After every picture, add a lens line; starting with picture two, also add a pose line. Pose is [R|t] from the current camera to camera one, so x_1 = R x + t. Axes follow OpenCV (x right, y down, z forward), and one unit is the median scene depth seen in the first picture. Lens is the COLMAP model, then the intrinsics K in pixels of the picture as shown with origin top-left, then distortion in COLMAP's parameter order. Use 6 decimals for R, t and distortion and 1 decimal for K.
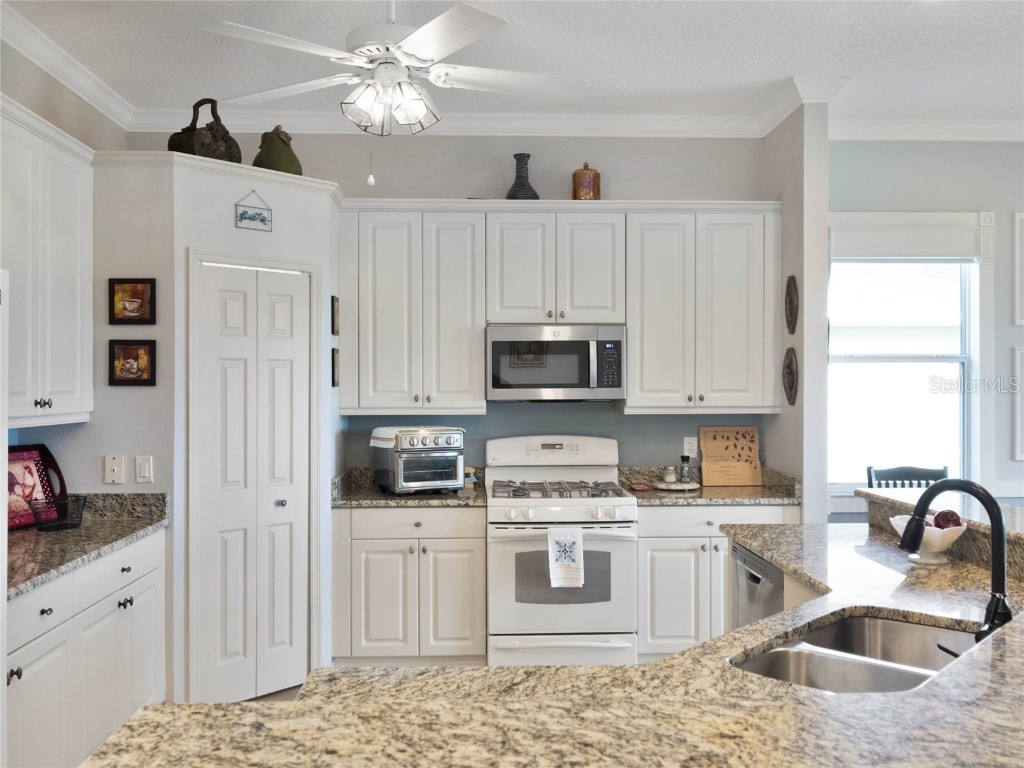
lens RADIAL K [[914.9, 0, 512.0], [0, 914.9, 384.0], [0, 0, 1]] dist [0.014272, -0.001542]
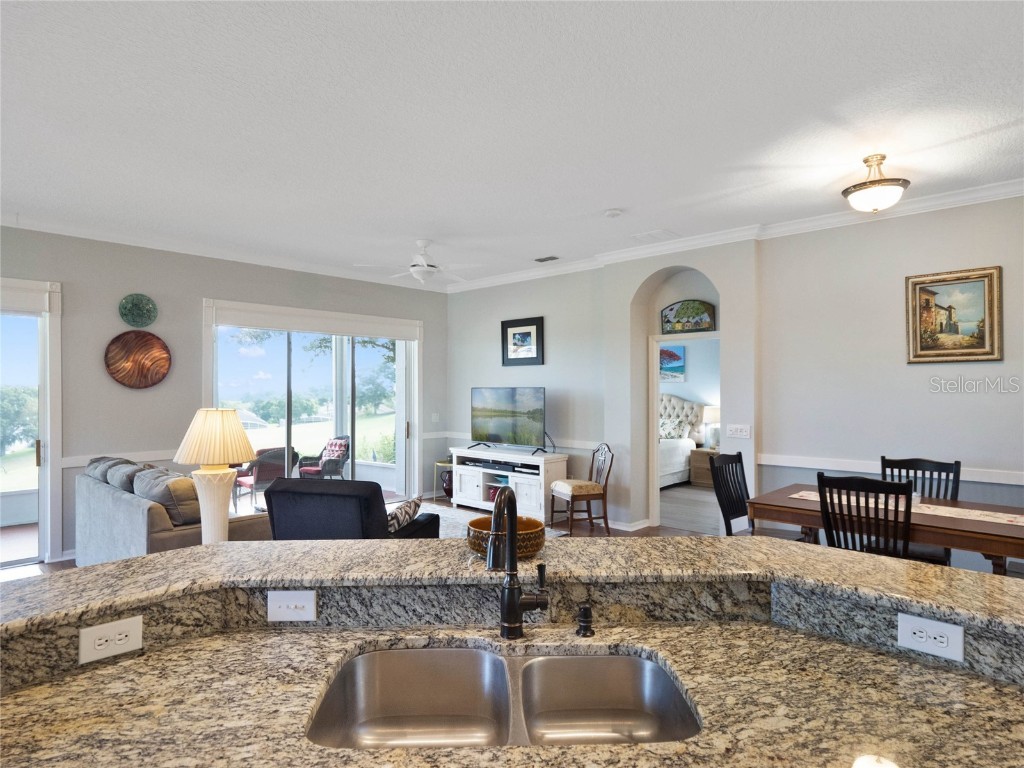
lens RADIAL K [[595.2, 0, 512.0], [0, 595.2, 386.1], [0, 0, 1]] dist [0.004211, -0.000026]
pose [[-0.702084, 0.005483, 0.712073, -0.015505], [0.002179, 0.999982, -0.005552, -0.006700], [-0.712091, -0.002346, -0.702084, 0.601090]]
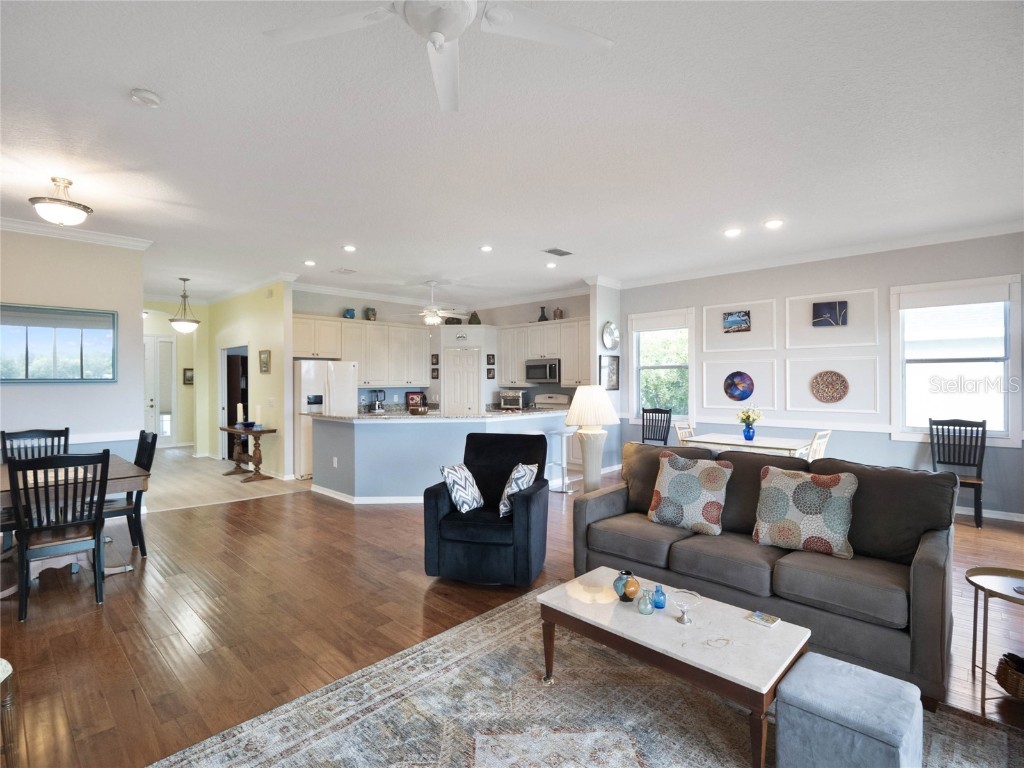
lens RADIAL K [[494.7, 0, 507.4], [0, 494.7, 382.1], [0, 0, 1]] dist [0.001671, -0.013002]
pose [[0.693845, -0.000163, -0.720124, 1.254913], [0.005053, 0.999976, 0.004642, 0.006725], [0.720106, -0.006860, 0.693830, -0.324195]]
